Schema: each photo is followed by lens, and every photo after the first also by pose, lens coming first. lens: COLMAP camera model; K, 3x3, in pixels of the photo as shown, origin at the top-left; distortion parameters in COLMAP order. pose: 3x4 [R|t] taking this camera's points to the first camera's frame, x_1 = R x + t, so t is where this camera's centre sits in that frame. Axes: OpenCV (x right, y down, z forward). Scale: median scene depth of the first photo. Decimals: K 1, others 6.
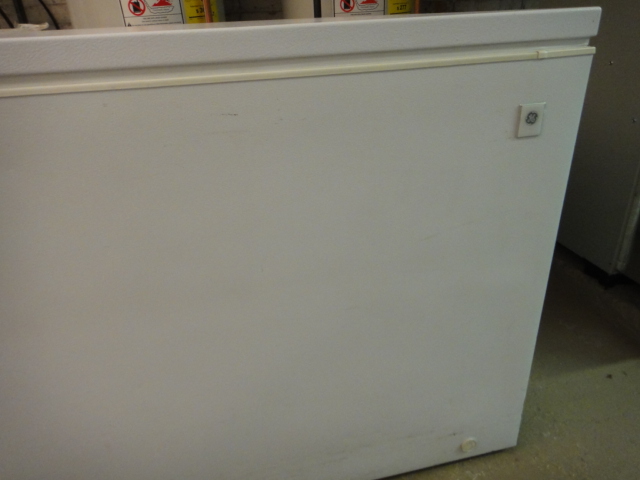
lens RADIAL K [[454.1, 0, 319.7], [0, 454.1, 236.4], [0, 0, 1]] dist [0.005702, 0.001192]
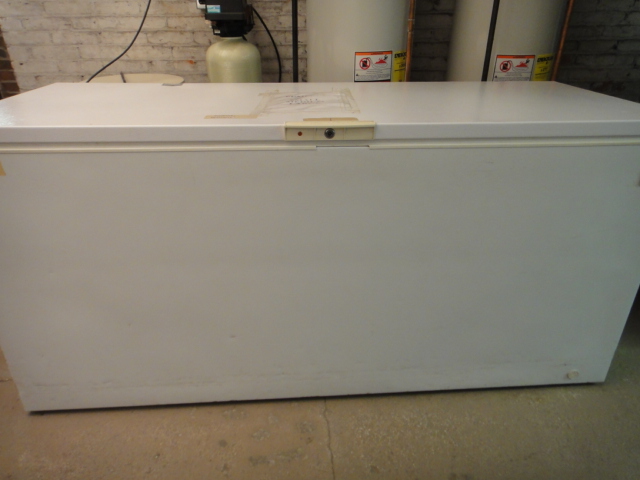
lens RADIAL K [[454.1, 0, 320.5], [0, 454.1, 237.1], [0, 0, 1]] dist [0.005702, 0.001192]
pose [[0.987507, 0.111599, -0.111245, -0.404709], [-0.109870, 0.993712, 0.021575, 0.055272], [0.112953, -0.009083, 0.993559, -0.636760]]
